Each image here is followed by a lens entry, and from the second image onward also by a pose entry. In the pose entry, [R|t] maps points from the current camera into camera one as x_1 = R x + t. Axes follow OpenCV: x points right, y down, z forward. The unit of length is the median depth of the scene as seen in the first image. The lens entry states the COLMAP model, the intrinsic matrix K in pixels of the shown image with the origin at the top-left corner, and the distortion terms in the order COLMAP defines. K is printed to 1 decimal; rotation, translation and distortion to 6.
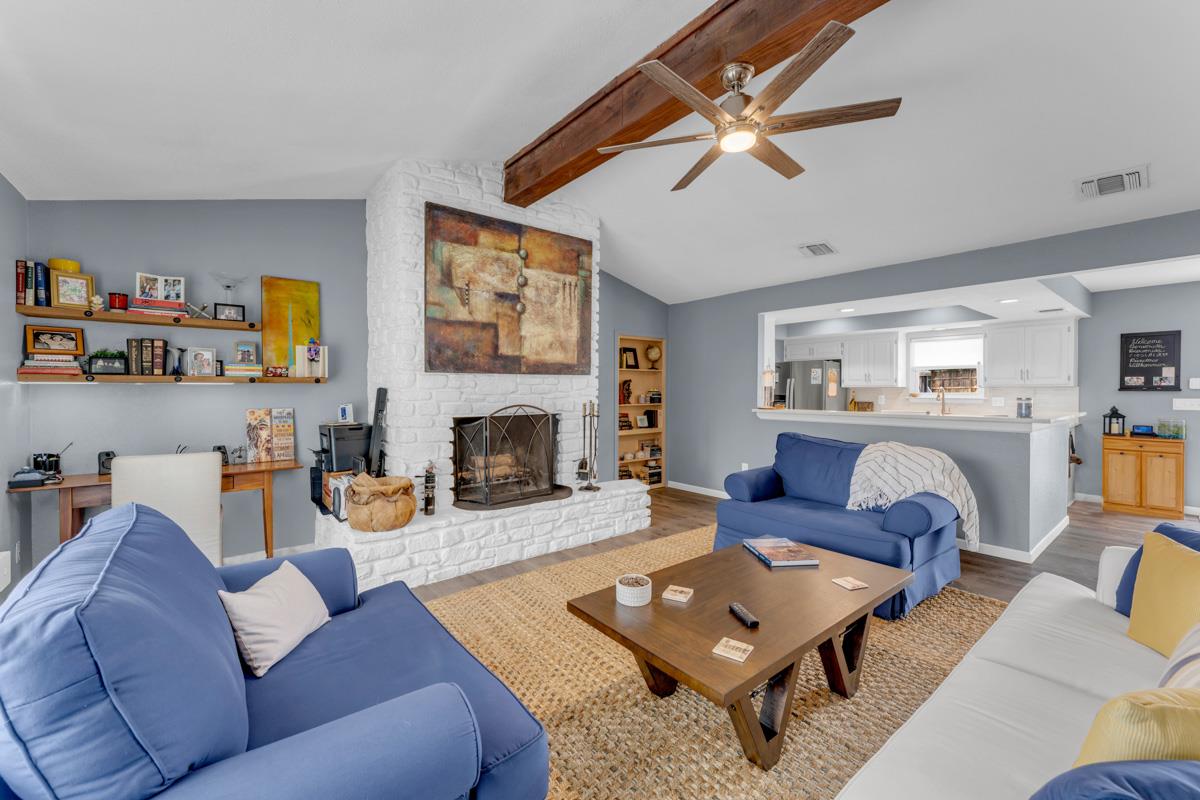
lens RADIAL K [[483.1, 0, 598.0], [0, 483.1, 400.3], [0, 0, 1]] dist [-0.004287, -0.000080]
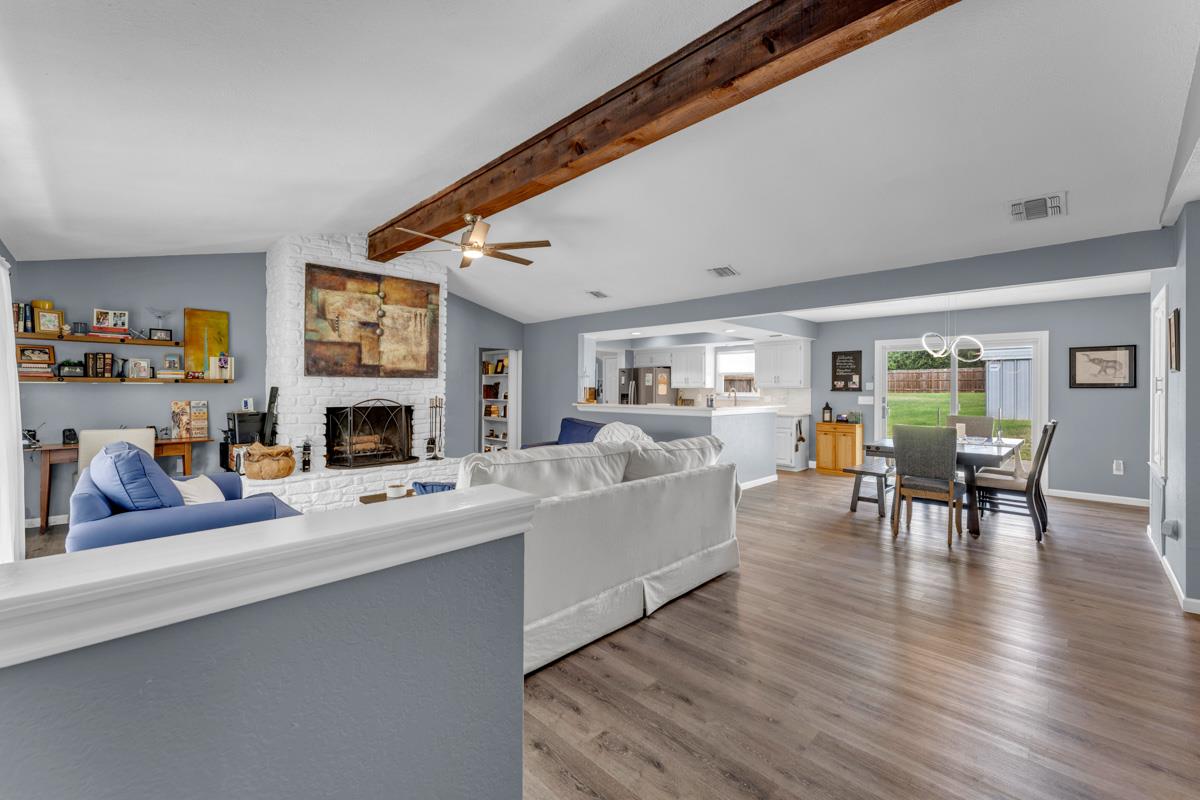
lens RADIAL K [[486.6, 0, 599.7], [0, 486.6, 391.4], [0, 0, 1]] dist [0.004551, -0.000293]
pose [[0.993501, 0.003646, 0.113764, 0.347371], [-0.001495, 0.999819, -0.018982, 0.014271], [-0.113813, 0.018688, 0.993326, -0.550930]]
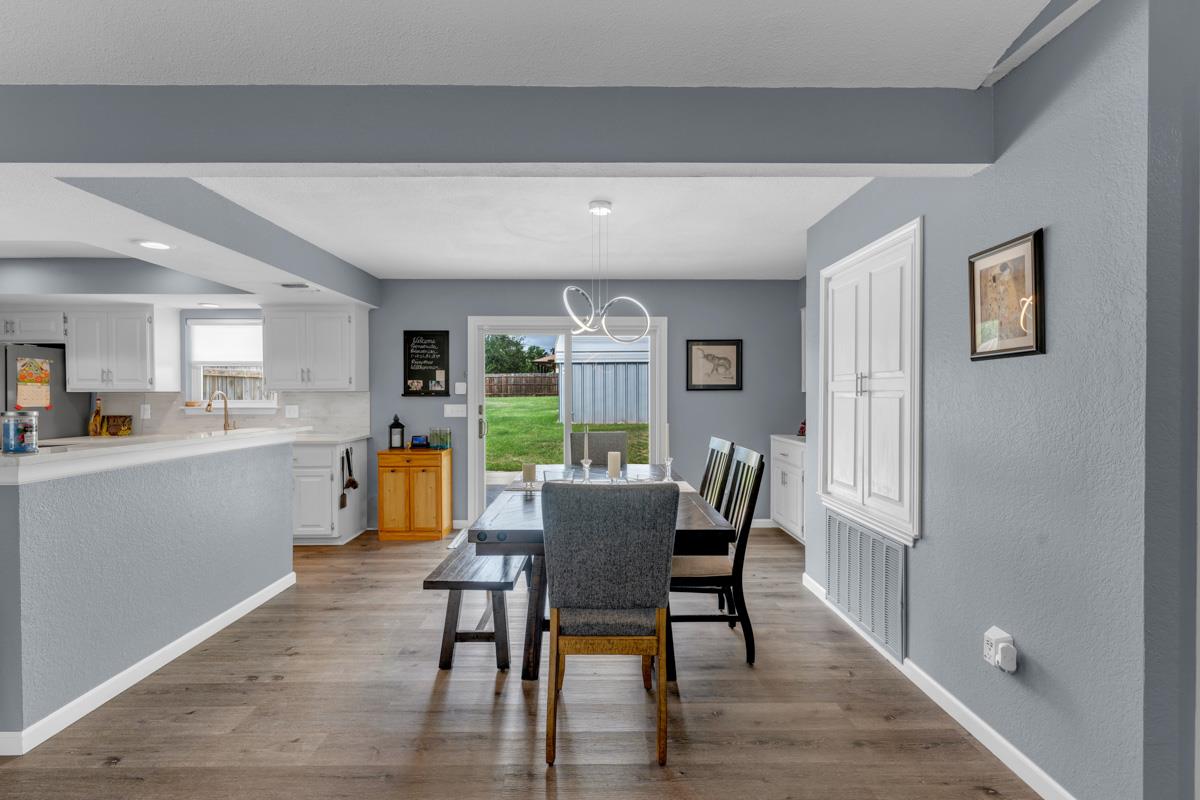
lens RADIAL K [[529.0, 0, 591.7], [0, 529.0, 396.2], [0, 0, 1]] dist [-0.000681, -0.000036]
pose [[0.630555, -0.003635, 0.776136, 0.844071], [0.019693, 0.999742, -0.011317, -0.004289], [-0.775895, 0.022421, 0.630464, 0.211170]]
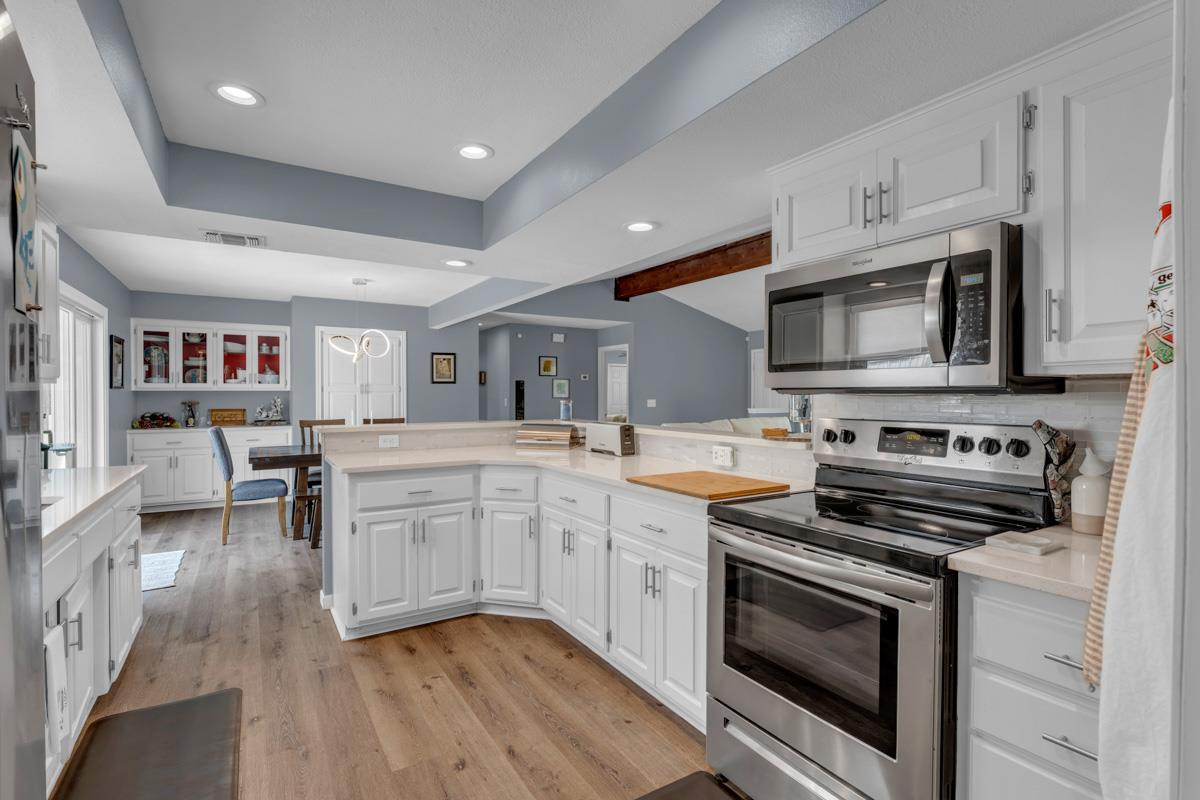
lens RADIAL K [[545.9, 0, 597.7], [0, 545.9, 404.1], [0, 0, 1]] dist [0.000525, -0.000013]
pose [[-0.988223, -0.003125, 0.152991, 0.662601], [0.002927, 0.999223, 0.039312, -0.042433], [-0.152995, 0.039296, -0.987445, 2.120252]]
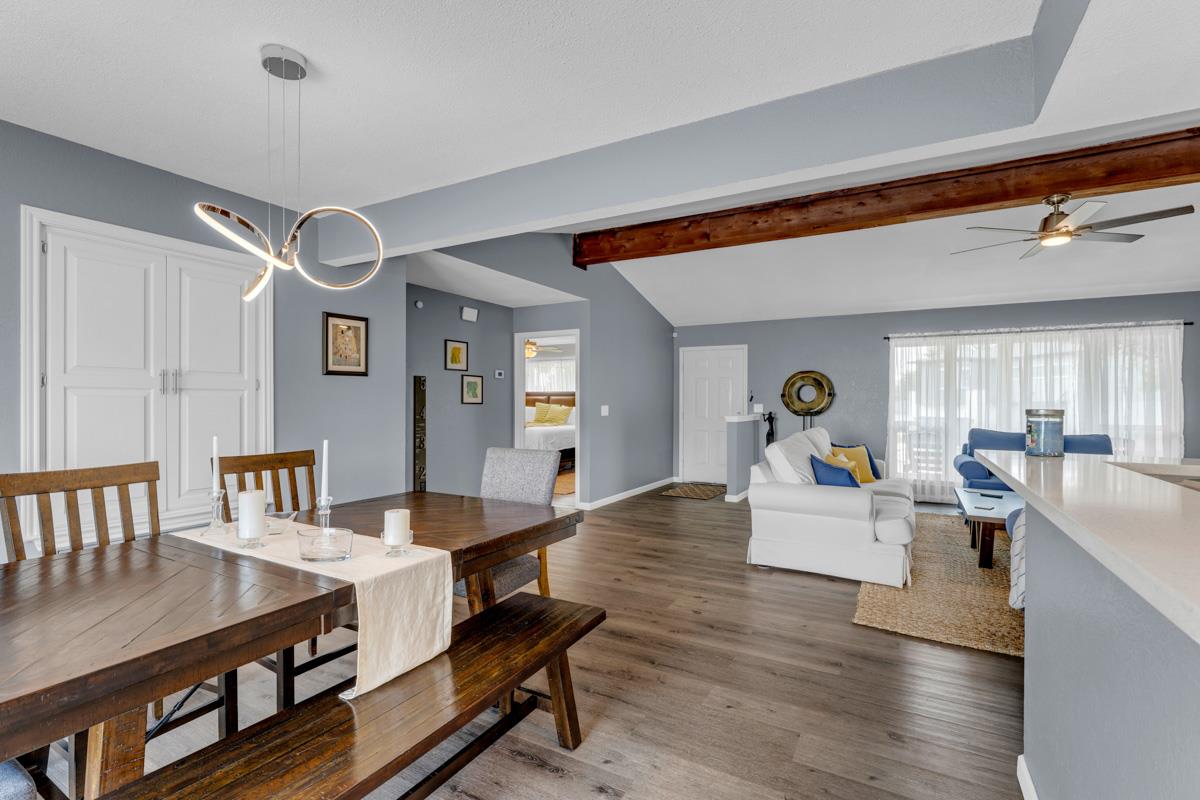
lens RADIAL K [[529.7, 0, 599.4], [0, 529.7, 400.6], [0, 0, 1]] dist [0.009564, -0.000173]
pose [[-0.941154, -0.004008, -0.337954, 1.421338], [-0.011479, 0.999732, 0.020111, -0.019114], [0.337783, 0.022807, -0.940948, 1.318308]]
